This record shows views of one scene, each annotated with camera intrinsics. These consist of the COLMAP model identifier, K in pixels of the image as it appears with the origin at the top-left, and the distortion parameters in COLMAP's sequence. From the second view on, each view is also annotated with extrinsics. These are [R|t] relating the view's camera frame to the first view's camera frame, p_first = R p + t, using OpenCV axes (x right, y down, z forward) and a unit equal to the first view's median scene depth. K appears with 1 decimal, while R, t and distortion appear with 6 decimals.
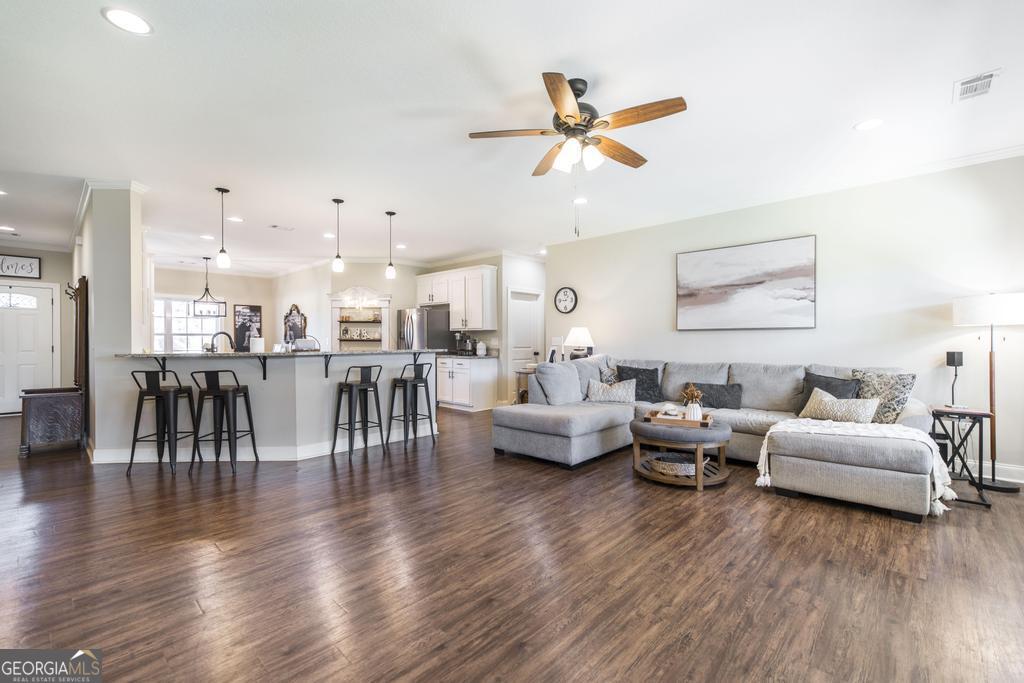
lens RADIAL K [[442.2, 0, 516.3], [0, 442.2, 337.5], [0, 0, 1]] dist [-0.000276, -0.000023]
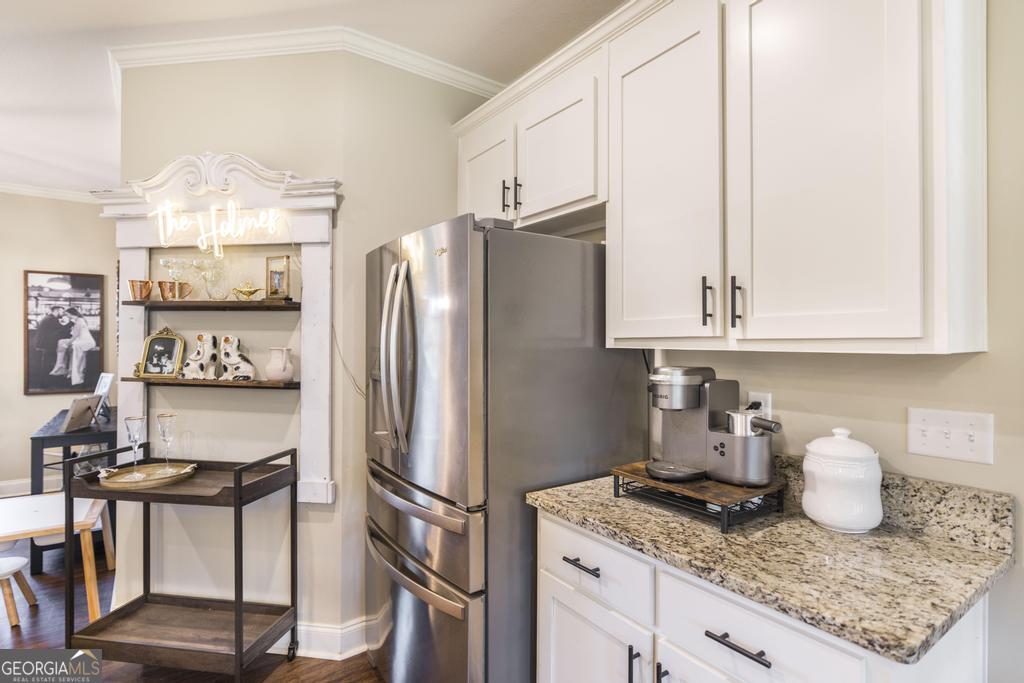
lens RADIAL K [[527.2, 0, 520.9], [0, 527.2, 341.0], [0, 0, 1]] dist [0.001958, 0.002060]
pose [[0.981579, 0.007416, -0.190912, -0.139540], [-0.007669, 0.999970, -0.000590, -0.017624], [0.190902, 0.002043, 0.981607, 0.752746]]
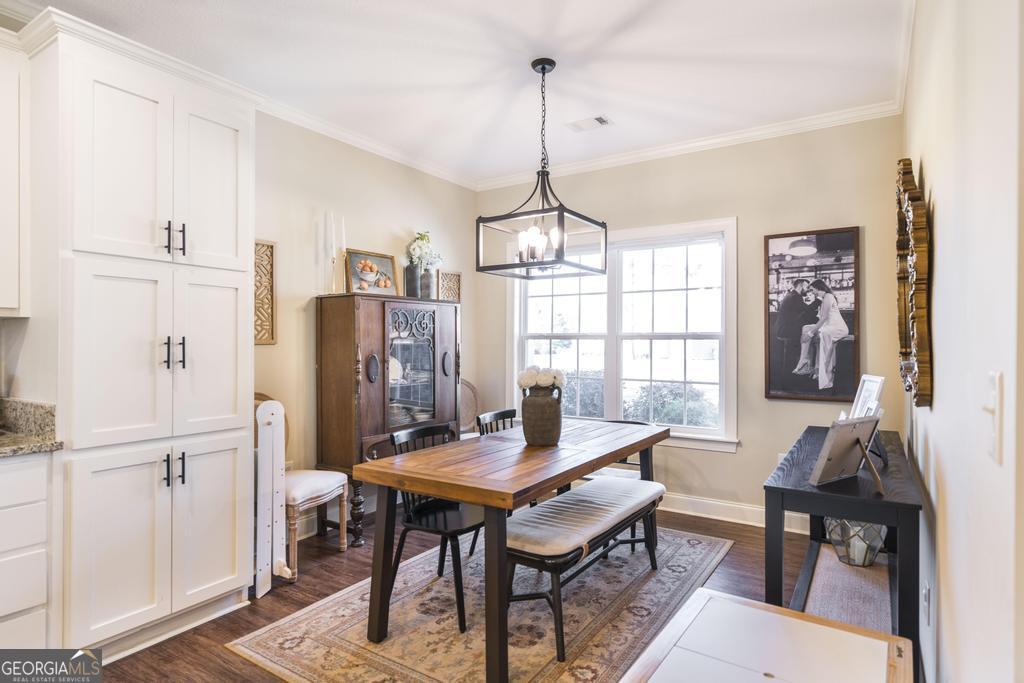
lens RADIAL K [[551.0, 0, 520.1], [0, 551.0, 342.3], [0, 0, 1]] dist [0.000774, 0.002417]
pose [[0.190258, 0.001922, -0.981732, -0.361501], [0.000413, 0.999998, 0.002038, -0.002894], [0.981734, -0.000793, 0.190257, 0.921961]]
